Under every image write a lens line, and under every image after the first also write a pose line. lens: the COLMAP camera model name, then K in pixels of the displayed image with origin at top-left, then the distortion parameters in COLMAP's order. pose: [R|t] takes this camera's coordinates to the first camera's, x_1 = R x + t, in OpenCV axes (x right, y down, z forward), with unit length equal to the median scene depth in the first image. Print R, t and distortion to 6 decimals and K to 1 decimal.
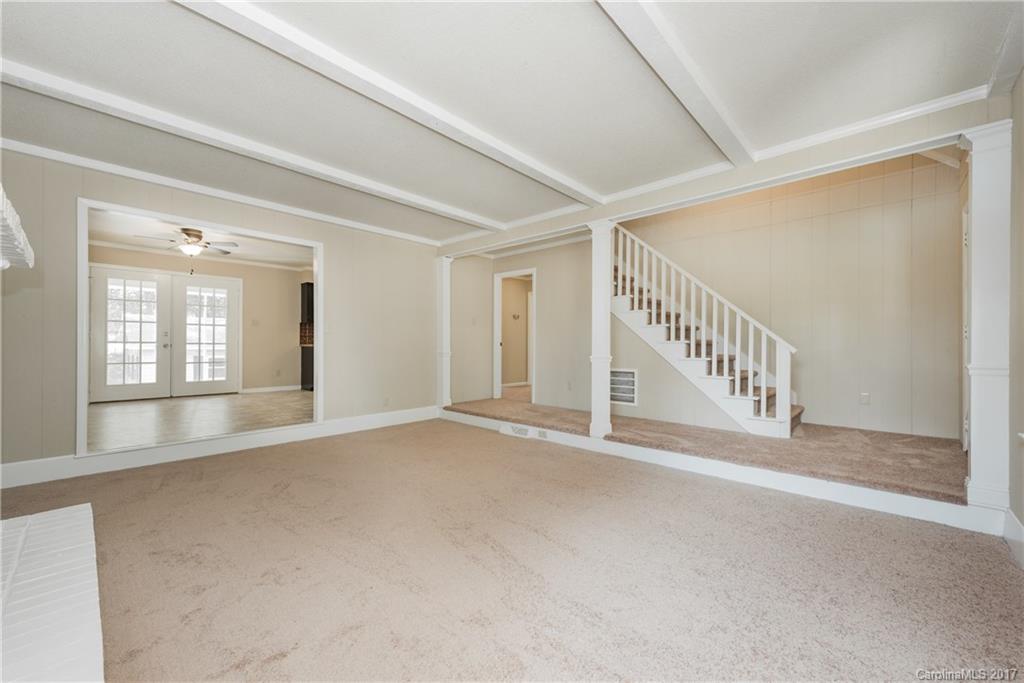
lens RADIAL K [[401.0, 0, 510.4], [0, 401.0, 344.6], [0, 0, 1]] dist [0.006607, -0.000883]
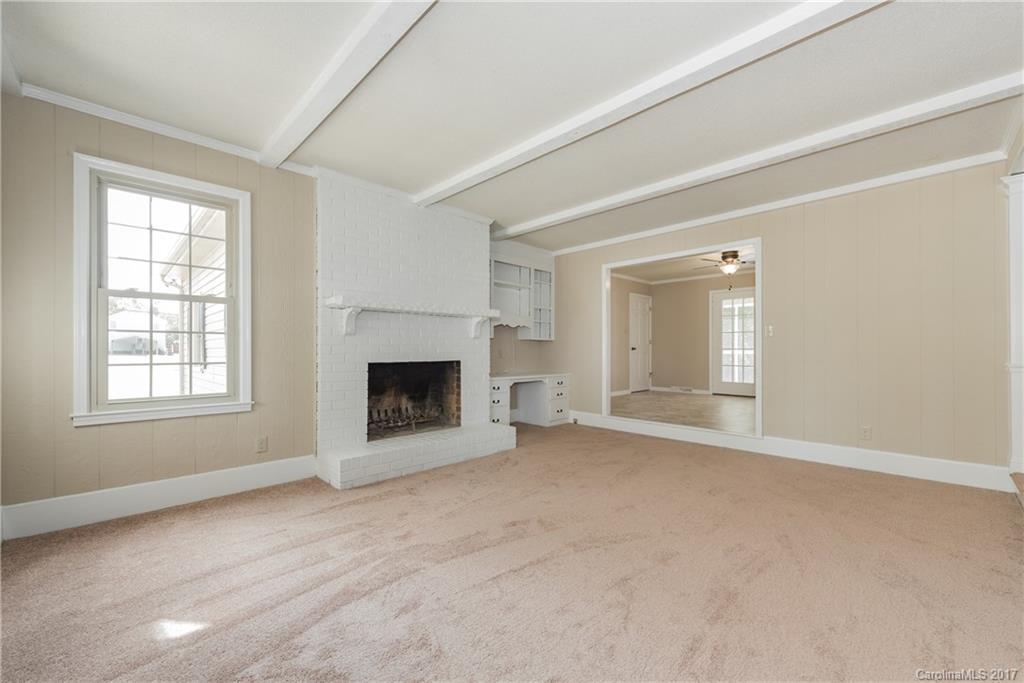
lens RADIAL K [[401.0, 0, 515.1], [0, 401.0, 342.3], [0, 0, 1]] dist [0.006607, -0.000883]
pose [[-0.029616, -0.027391, -0.999186, 0.387234], [0.004084, 0.999613, -0.027523, 0.007125], [0.999553, -0.004896, -0.029493, 0.404787]]
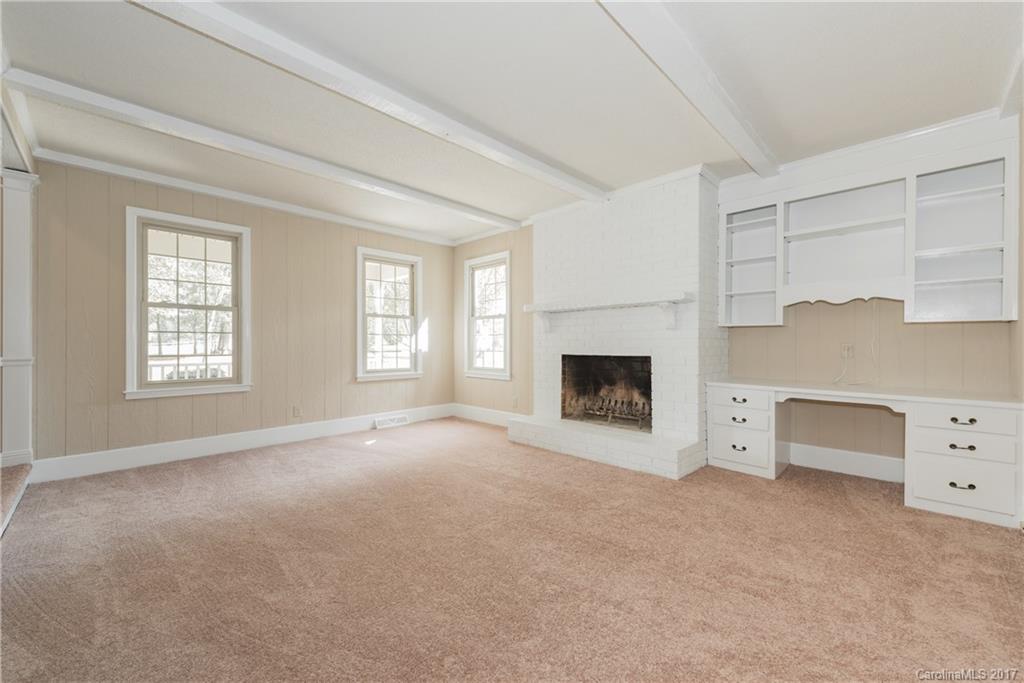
lens RADIAL K [[401.0, 0, 508.0], [0, 401.0, 338.9], [0, 0, 1]] dist [0.006607, -0.000883]
pose [[-0.999794, -0.004392, 0.019840, -0.191169], [-0.004696, 0.999872, -0.015300, 0.003121], [-0.019770, -0.015390, -0.999686, 0.968264]]
